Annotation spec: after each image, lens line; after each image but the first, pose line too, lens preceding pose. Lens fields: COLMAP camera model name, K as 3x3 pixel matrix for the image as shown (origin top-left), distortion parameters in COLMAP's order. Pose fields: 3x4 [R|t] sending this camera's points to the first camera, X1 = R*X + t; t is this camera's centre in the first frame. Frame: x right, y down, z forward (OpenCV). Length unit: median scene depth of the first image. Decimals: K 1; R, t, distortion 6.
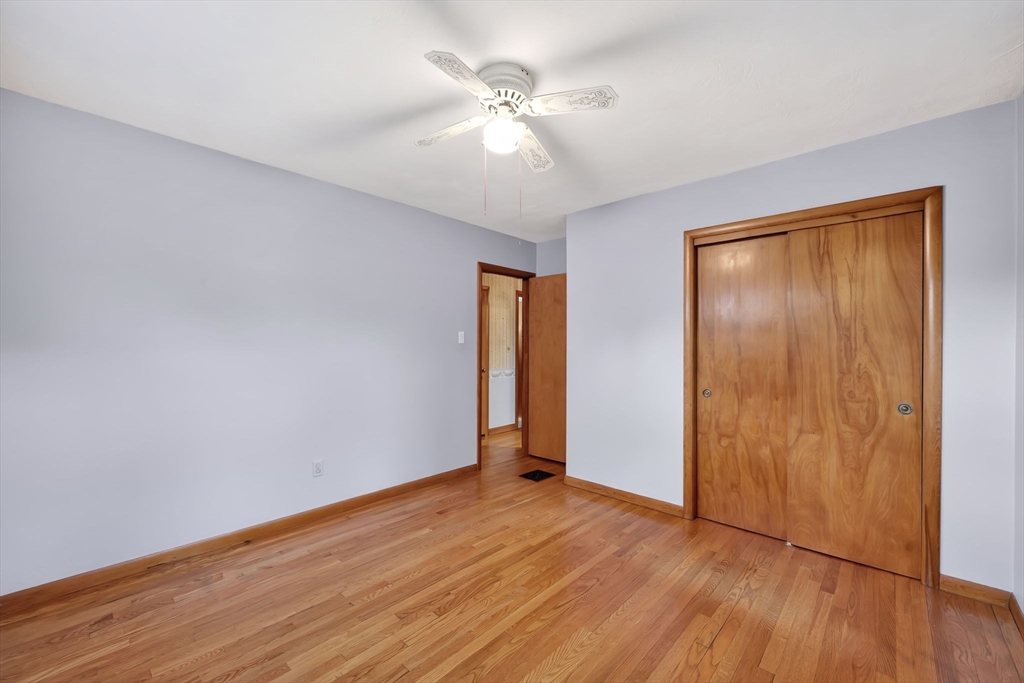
lens RADIAL K [[429.6, 0, 524.9], [0, 429.6, 347.5], [0, 0, 1]] dist [0.000015, -0.000060]
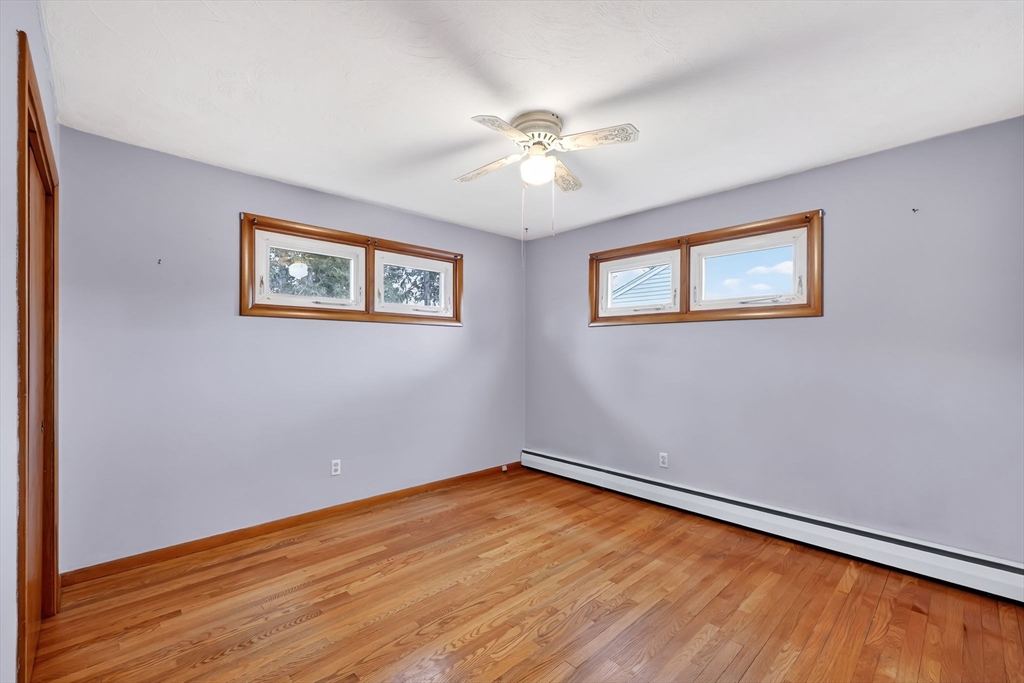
lens RADIAL K [[429.6, 0, 524.9], [0, 429.6, 347.5], [0, 0, 1]] dist [0.000015, -0.000060]
pose [[-0.997857, -0.004599, 0.065274, -0.094881], [-0.004885, 0.999979, -0.004220, 0.007152], [-0.065254, -0.004530, -0.997858, 2.089264]]
